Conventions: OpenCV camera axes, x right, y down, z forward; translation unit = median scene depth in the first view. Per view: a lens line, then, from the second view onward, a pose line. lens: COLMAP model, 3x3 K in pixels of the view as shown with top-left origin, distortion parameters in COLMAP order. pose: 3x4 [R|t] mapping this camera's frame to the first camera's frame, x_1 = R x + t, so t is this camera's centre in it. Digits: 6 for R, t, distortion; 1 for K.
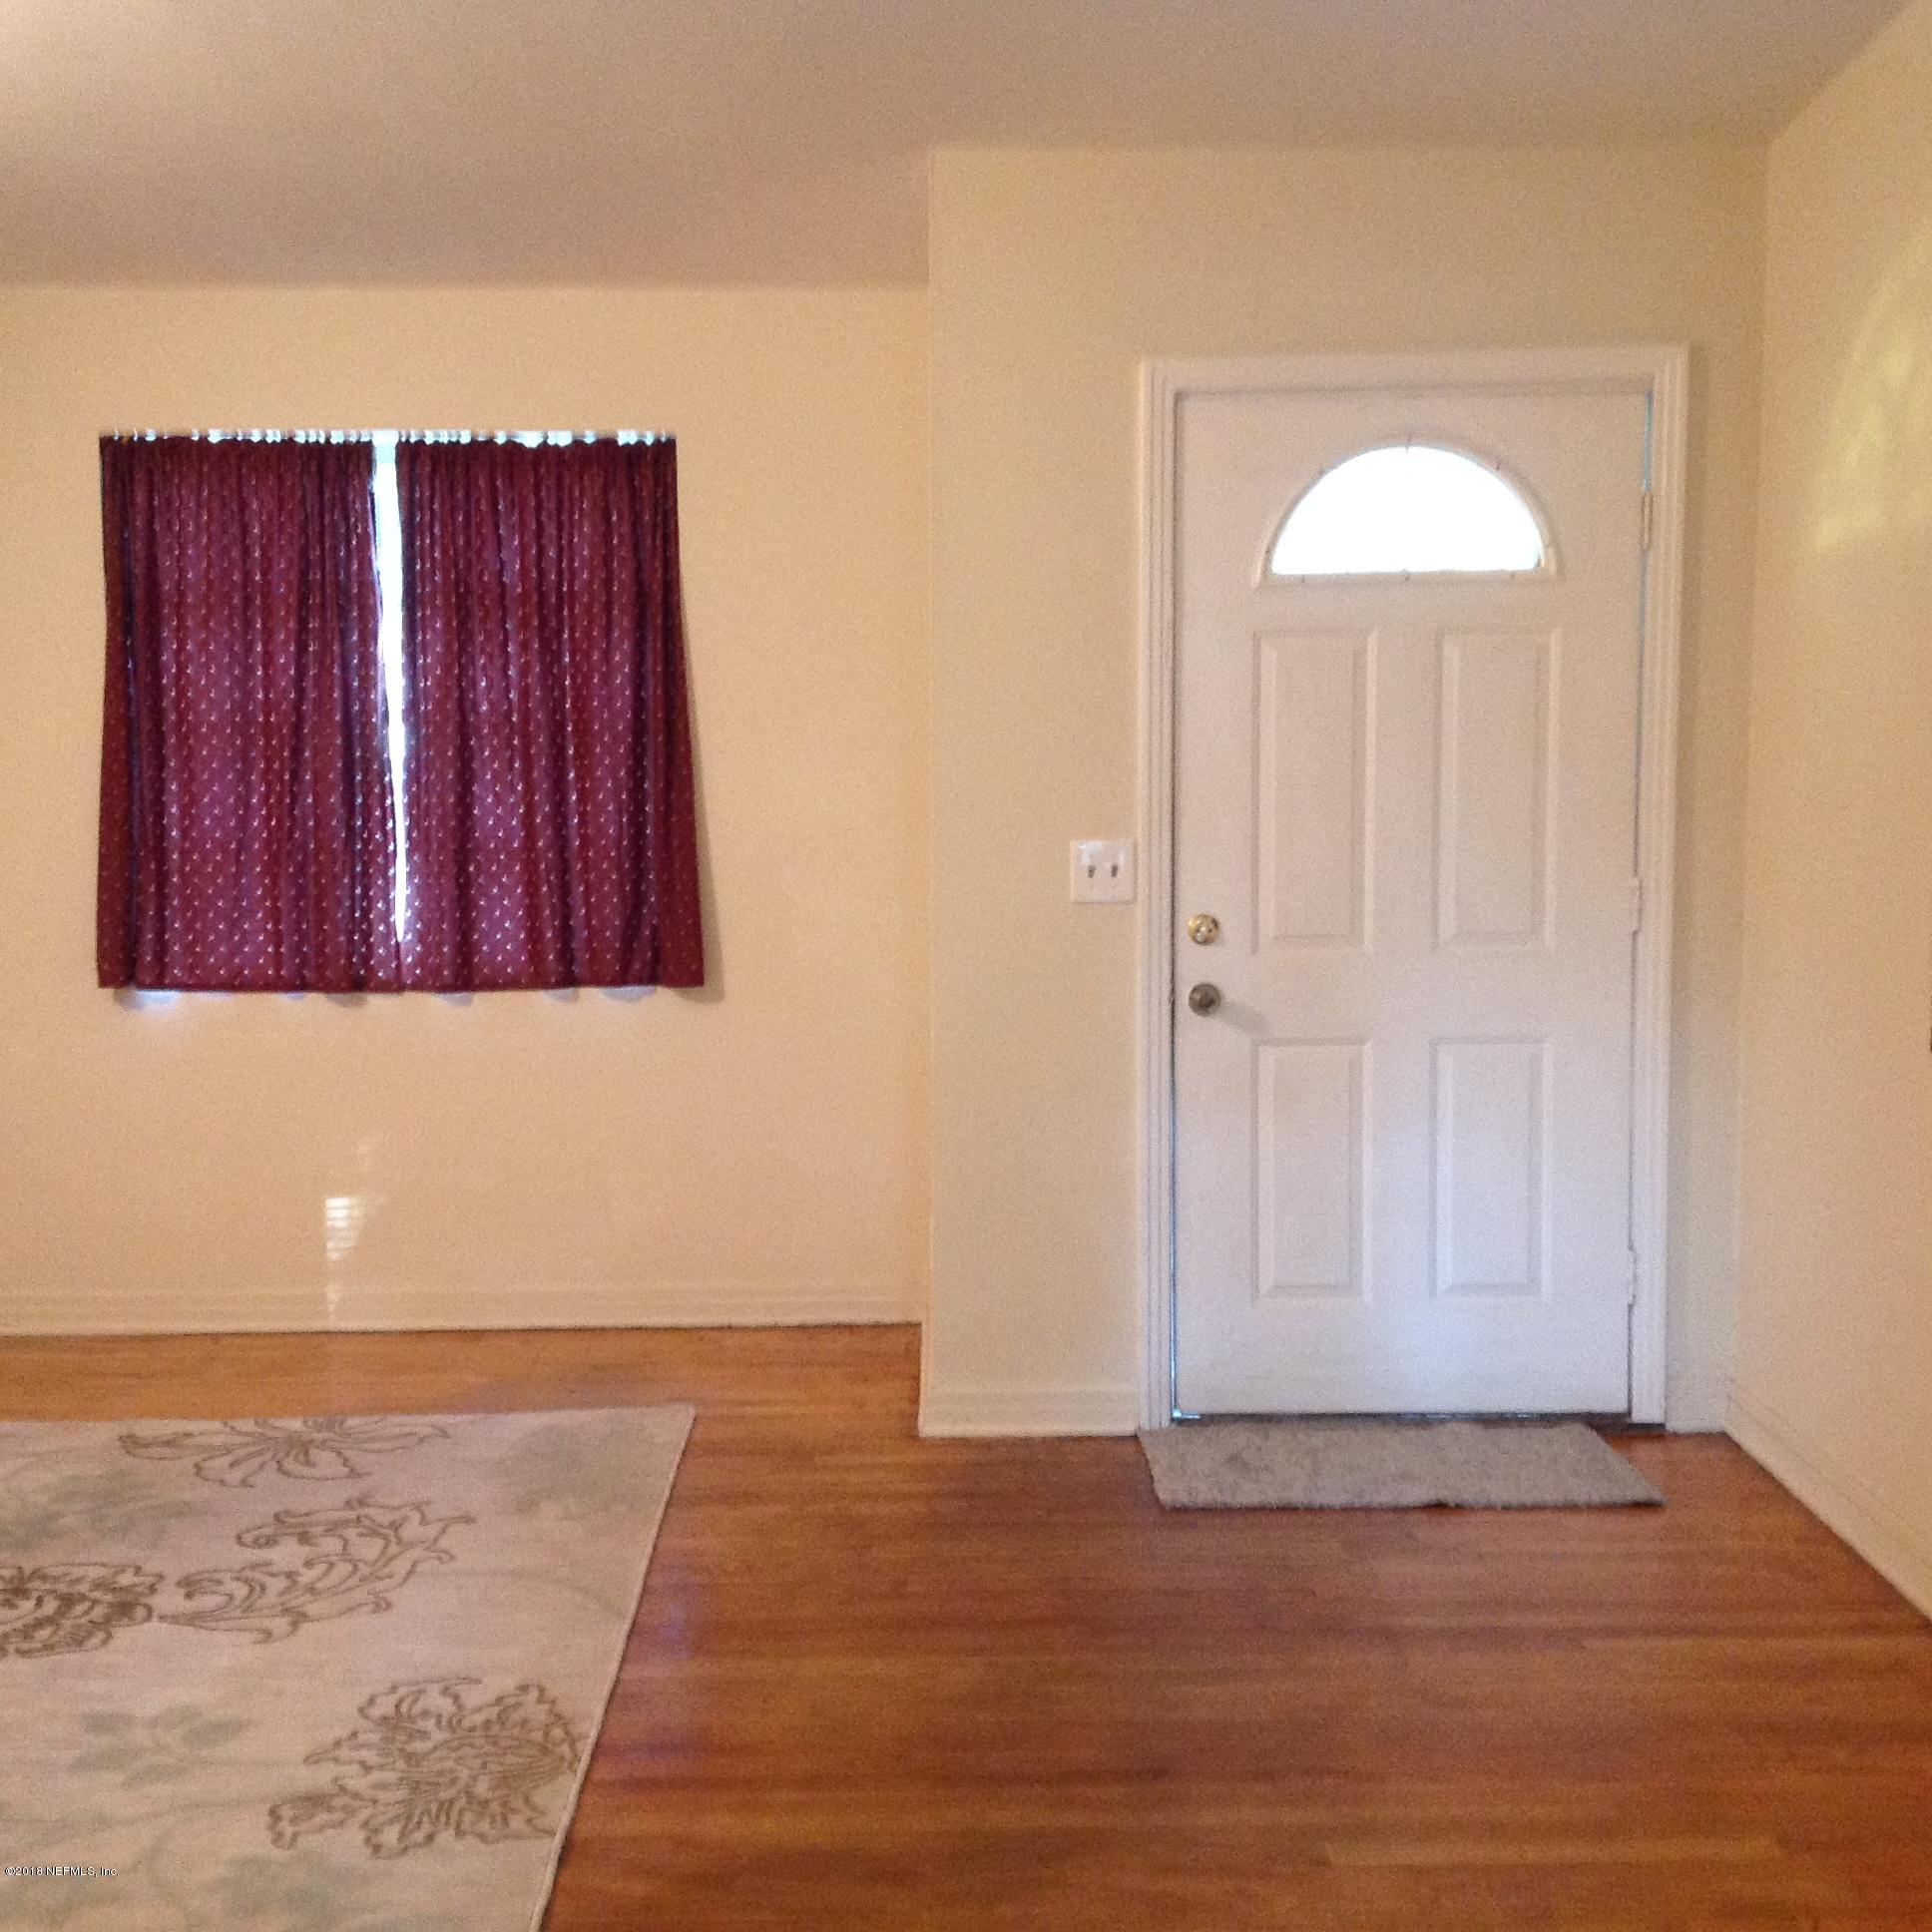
lens RADIAL K [[2455.8, 0, 966.0], [0, 2455.8, 966.0], [0, 0, 1]] dist [0.194578, -0.452142]
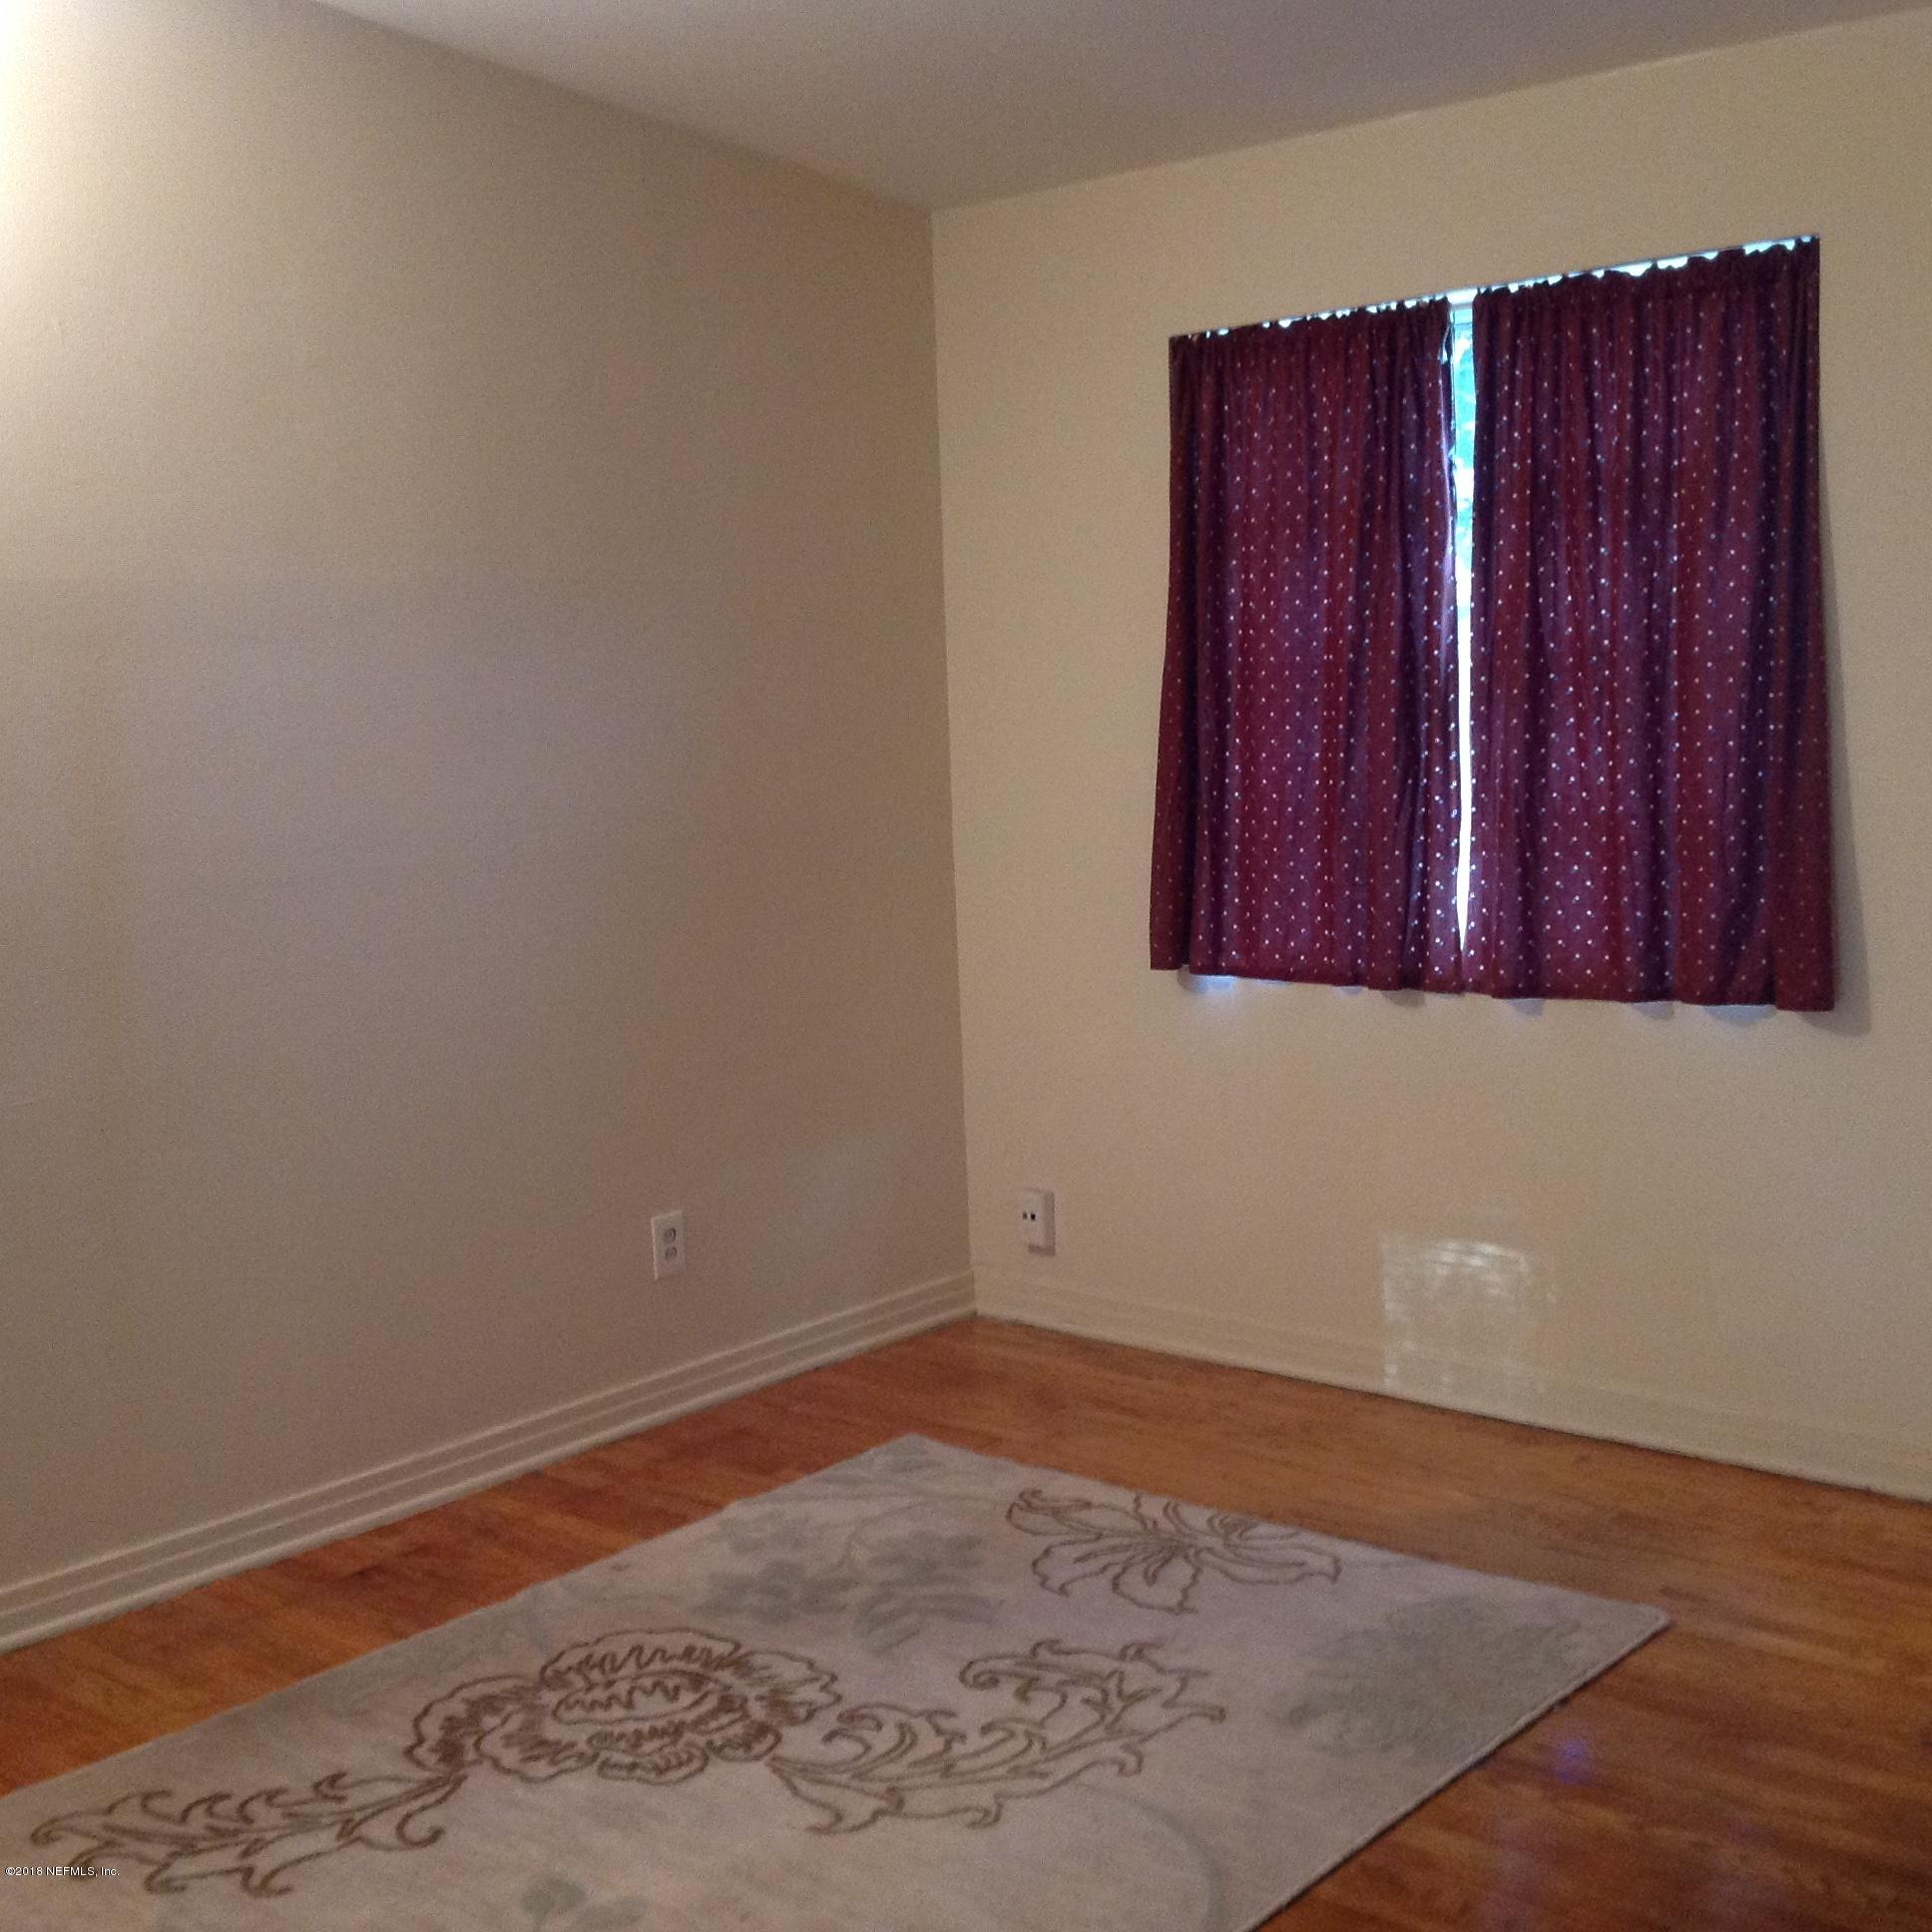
lens RADIAL K [[2455.8, 0, 966.0], [0, 2455.8, 966.0], [0, 0, 1]] dist [0.194578, -0.452142]
pose [[0.730019, 0.054889, -0.681219, 0.201361], [-0.023023, 0.998179, 0.055756, -0.039361], [0.683039, -0.025019, 0.729953, 0.307975]]
